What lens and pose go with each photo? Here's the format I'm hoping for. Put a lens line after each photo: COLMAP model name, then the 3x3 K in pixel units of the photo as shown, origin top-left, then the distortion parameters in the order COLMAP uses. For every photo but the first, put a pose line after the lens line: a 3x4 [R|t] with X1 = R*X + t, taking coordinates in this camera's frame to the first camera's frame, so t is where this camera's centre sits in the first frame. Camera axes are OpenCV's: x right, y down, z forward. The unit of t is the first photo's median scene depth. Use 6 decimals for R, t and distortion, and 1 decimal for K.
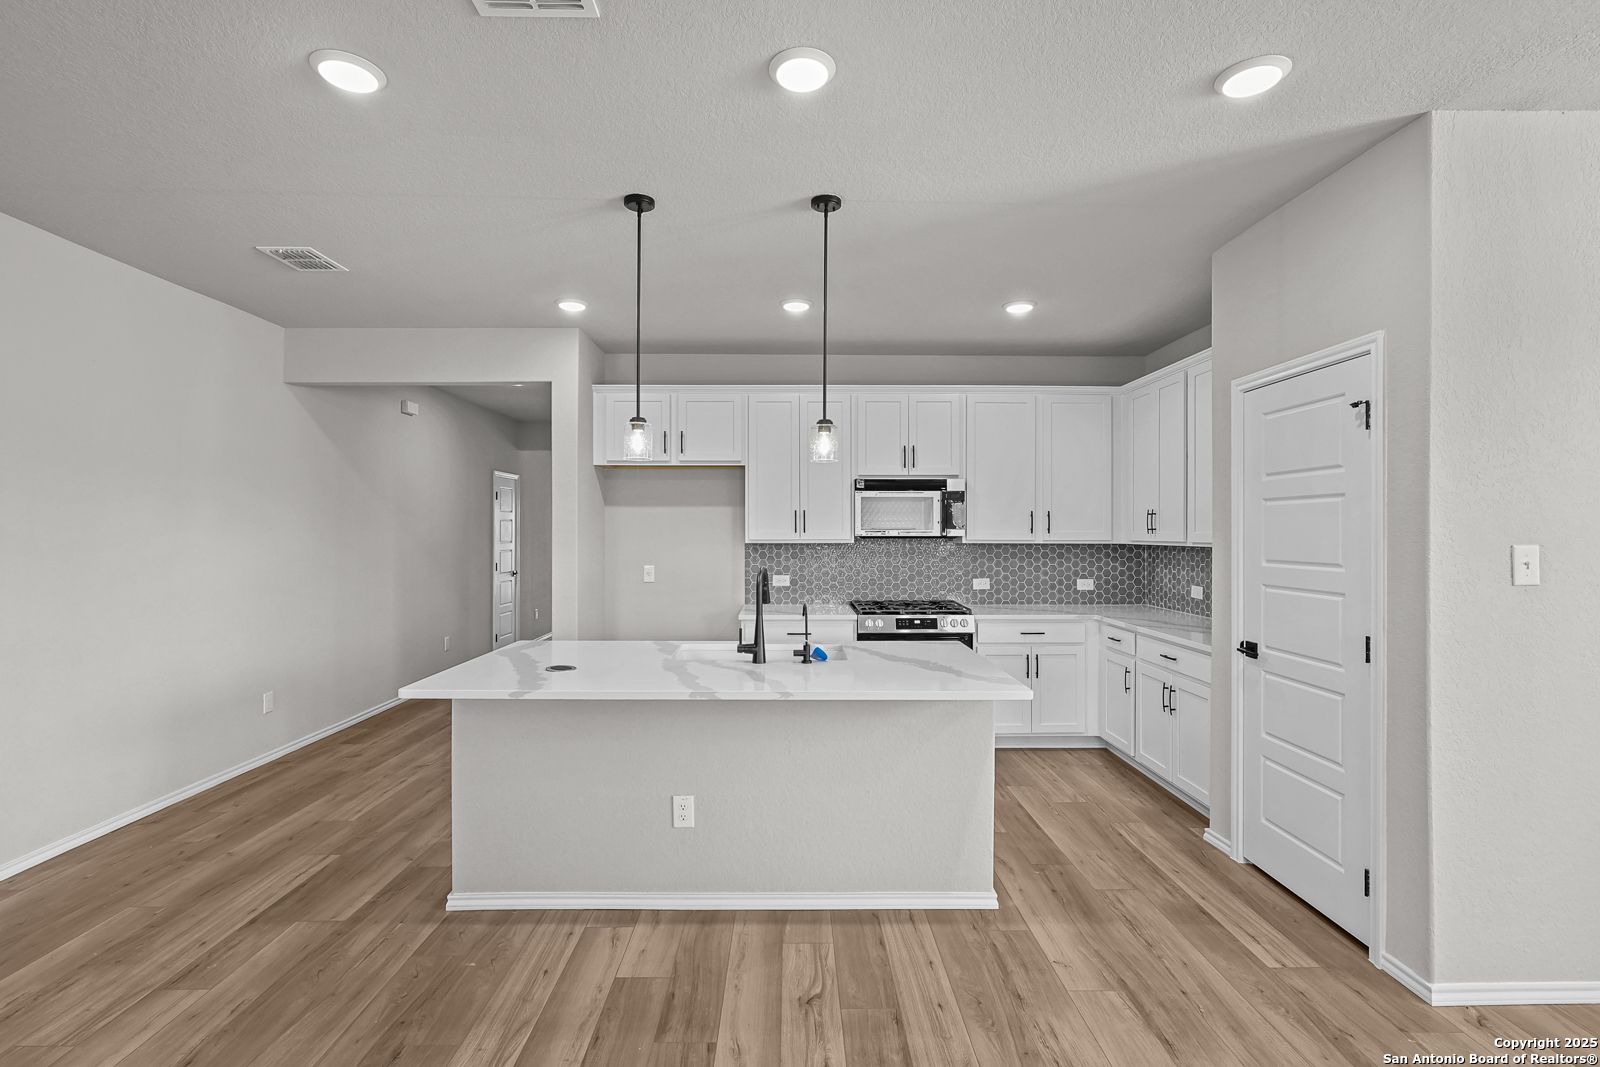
lens RADIAL K [[736.5, 0, 793.1], [0, 736.5, 529.9], [0, 0, 1]] dist [-0.001866, -0.000165]
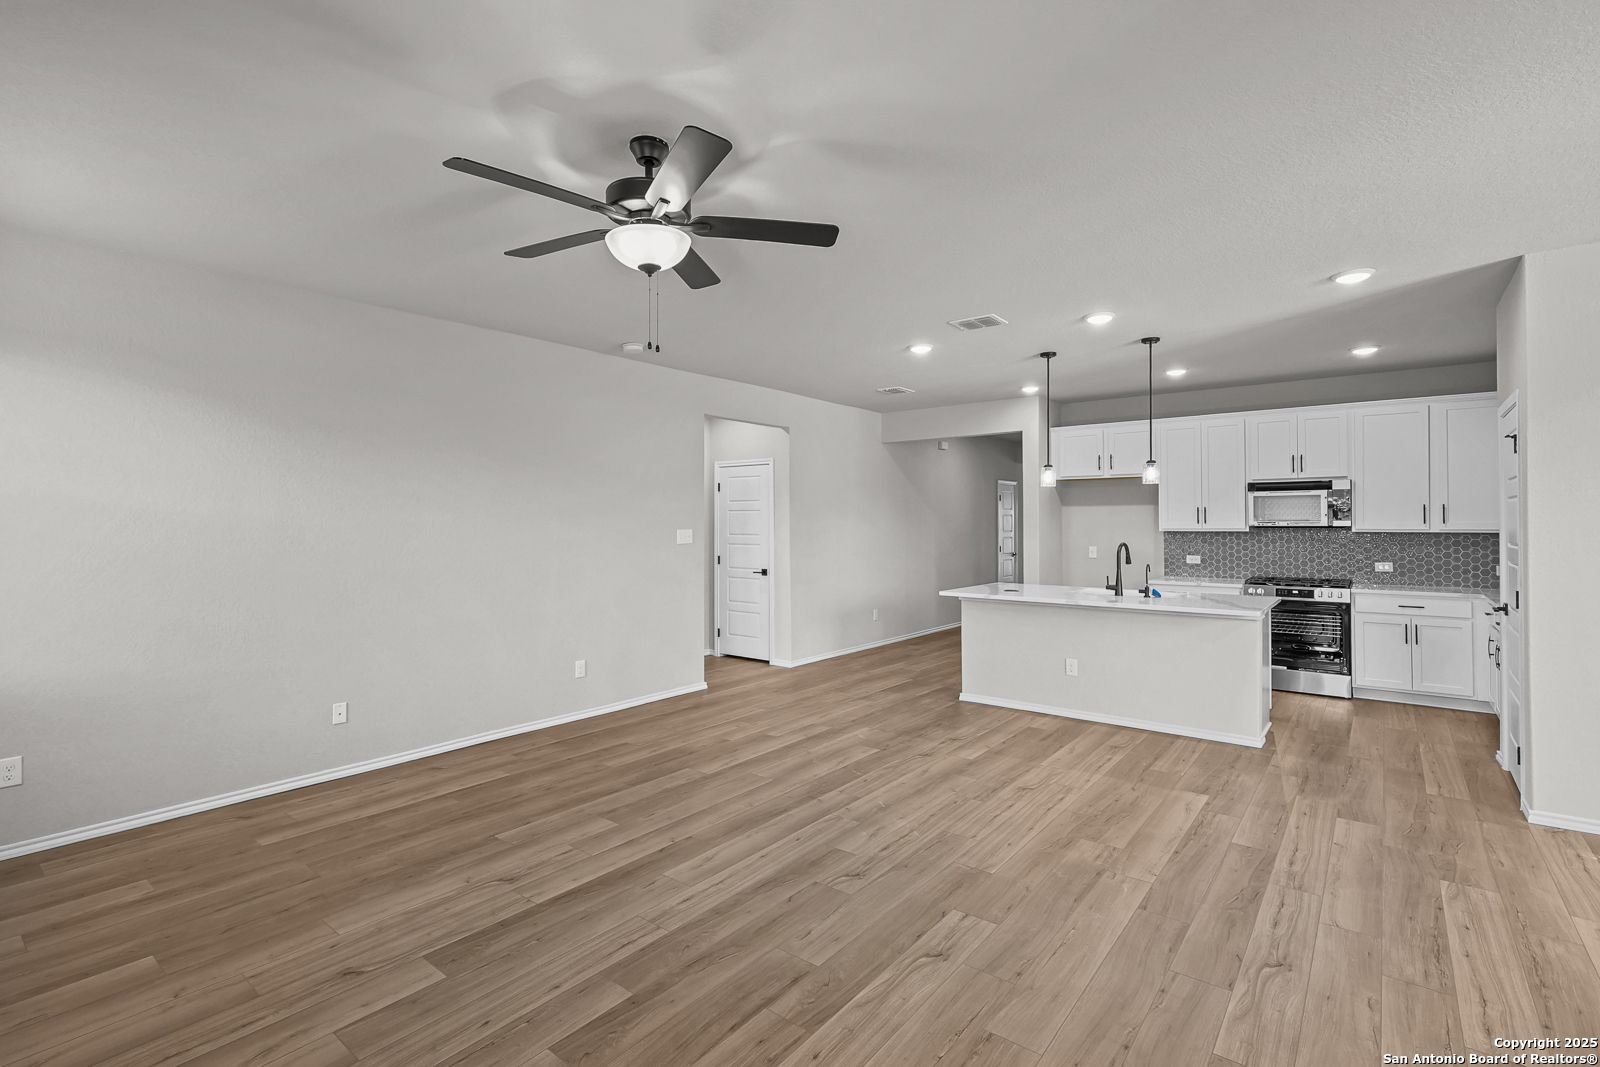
lens RADIAL K [[740.6, 0, 804.1], [0, 740.6, 516.8], [0, 0, 1]] dist [-0.003599, 0.000028]
pose [[0.784924, -0.008369, -0.619535, 0.279416], [0.003579, 0.999953, -0.008974, 0.000818], [0.619581, 0.004827, 0.784918, -0.529738]]
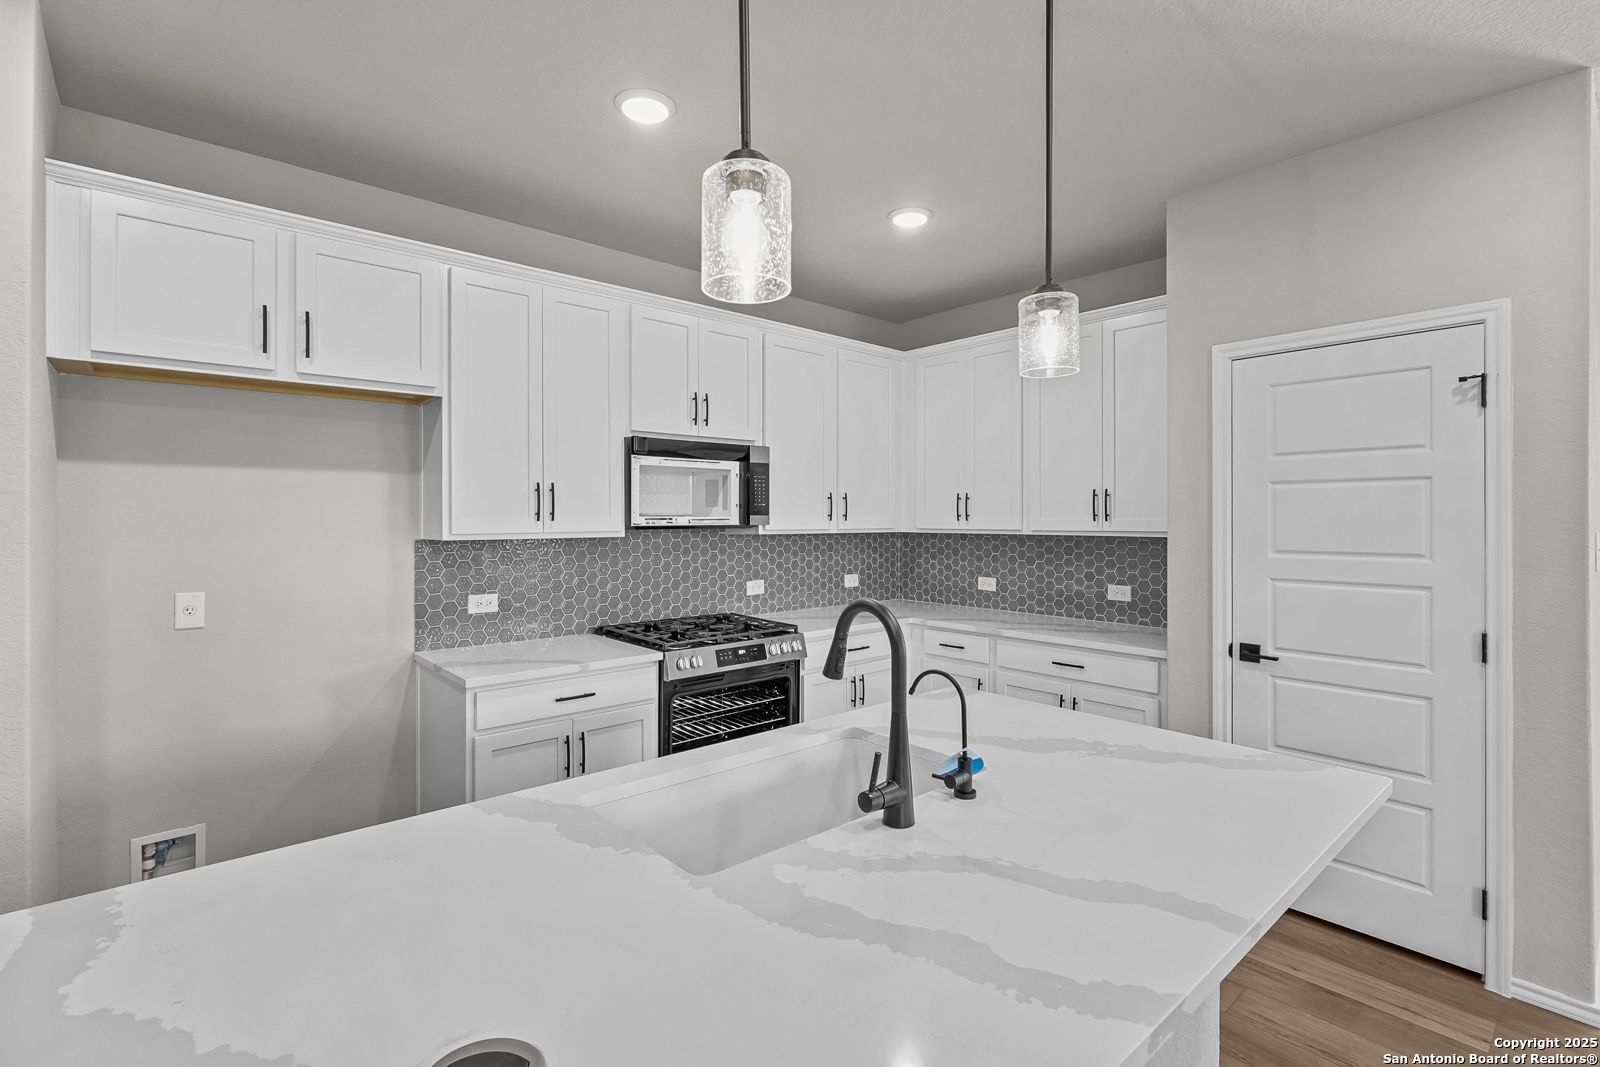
lens RADIAL K [[740.6, 0, 804.1], [0, 740.6, 516.8], [0, 0, 1]] dist [-0.003599, 0.000028]
pose [[0.757249, 0.000013, 0.653127, -0.219666], [-0.000318, 1.000000, 0.000348, 0.000111], [-0.653127, -0.000471, 0.757249, 0.417579]]
